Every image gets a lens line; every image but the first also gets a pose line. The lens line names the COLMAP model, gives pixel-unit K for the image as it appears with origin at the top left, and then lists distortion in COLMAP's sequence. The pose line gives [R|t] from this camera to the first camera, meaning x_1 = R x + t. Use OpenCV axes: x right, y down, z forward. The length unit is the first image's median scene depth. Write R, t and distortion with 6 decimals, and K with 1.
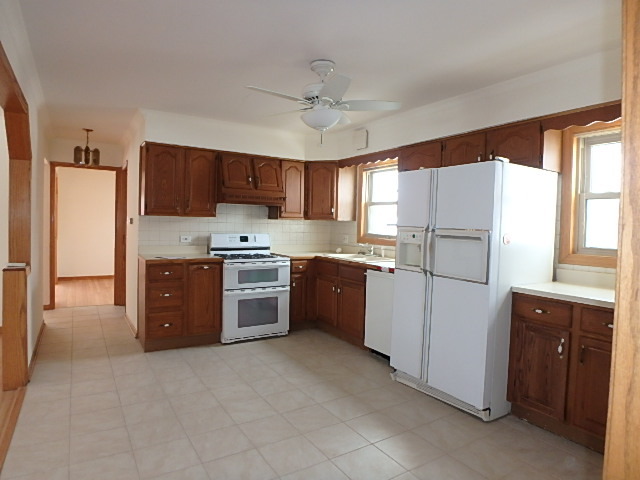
lens RADIAL K [[391.0, 0, 325.1], [0, 391.0, 234.9], [0, 0, 1]] dist [-0.048518, 0.000835]
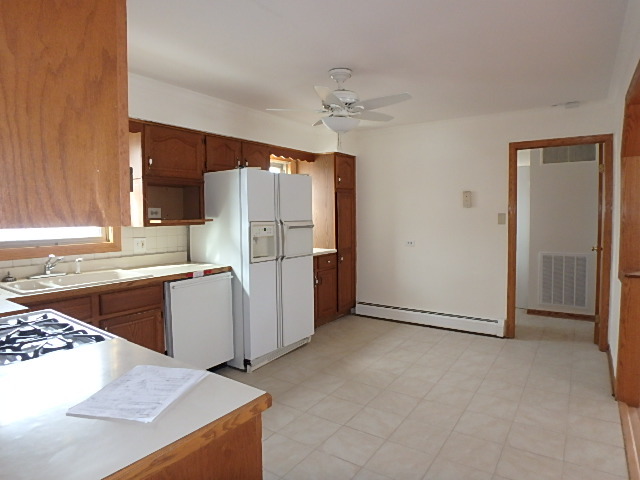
lens RADIAL K [[391.0, 0, 325.1], [0, 391.0, 234.9], [0, 0, 1]] dist [-0.048518, 0.000835]
pose [[-0.390103, -0.079443, 0.917338, -0.908340], [0.023403, 0.995094, 0.096129, -0.089434], [-0.920474, 0.058969, -0.386330, 1.347004]]
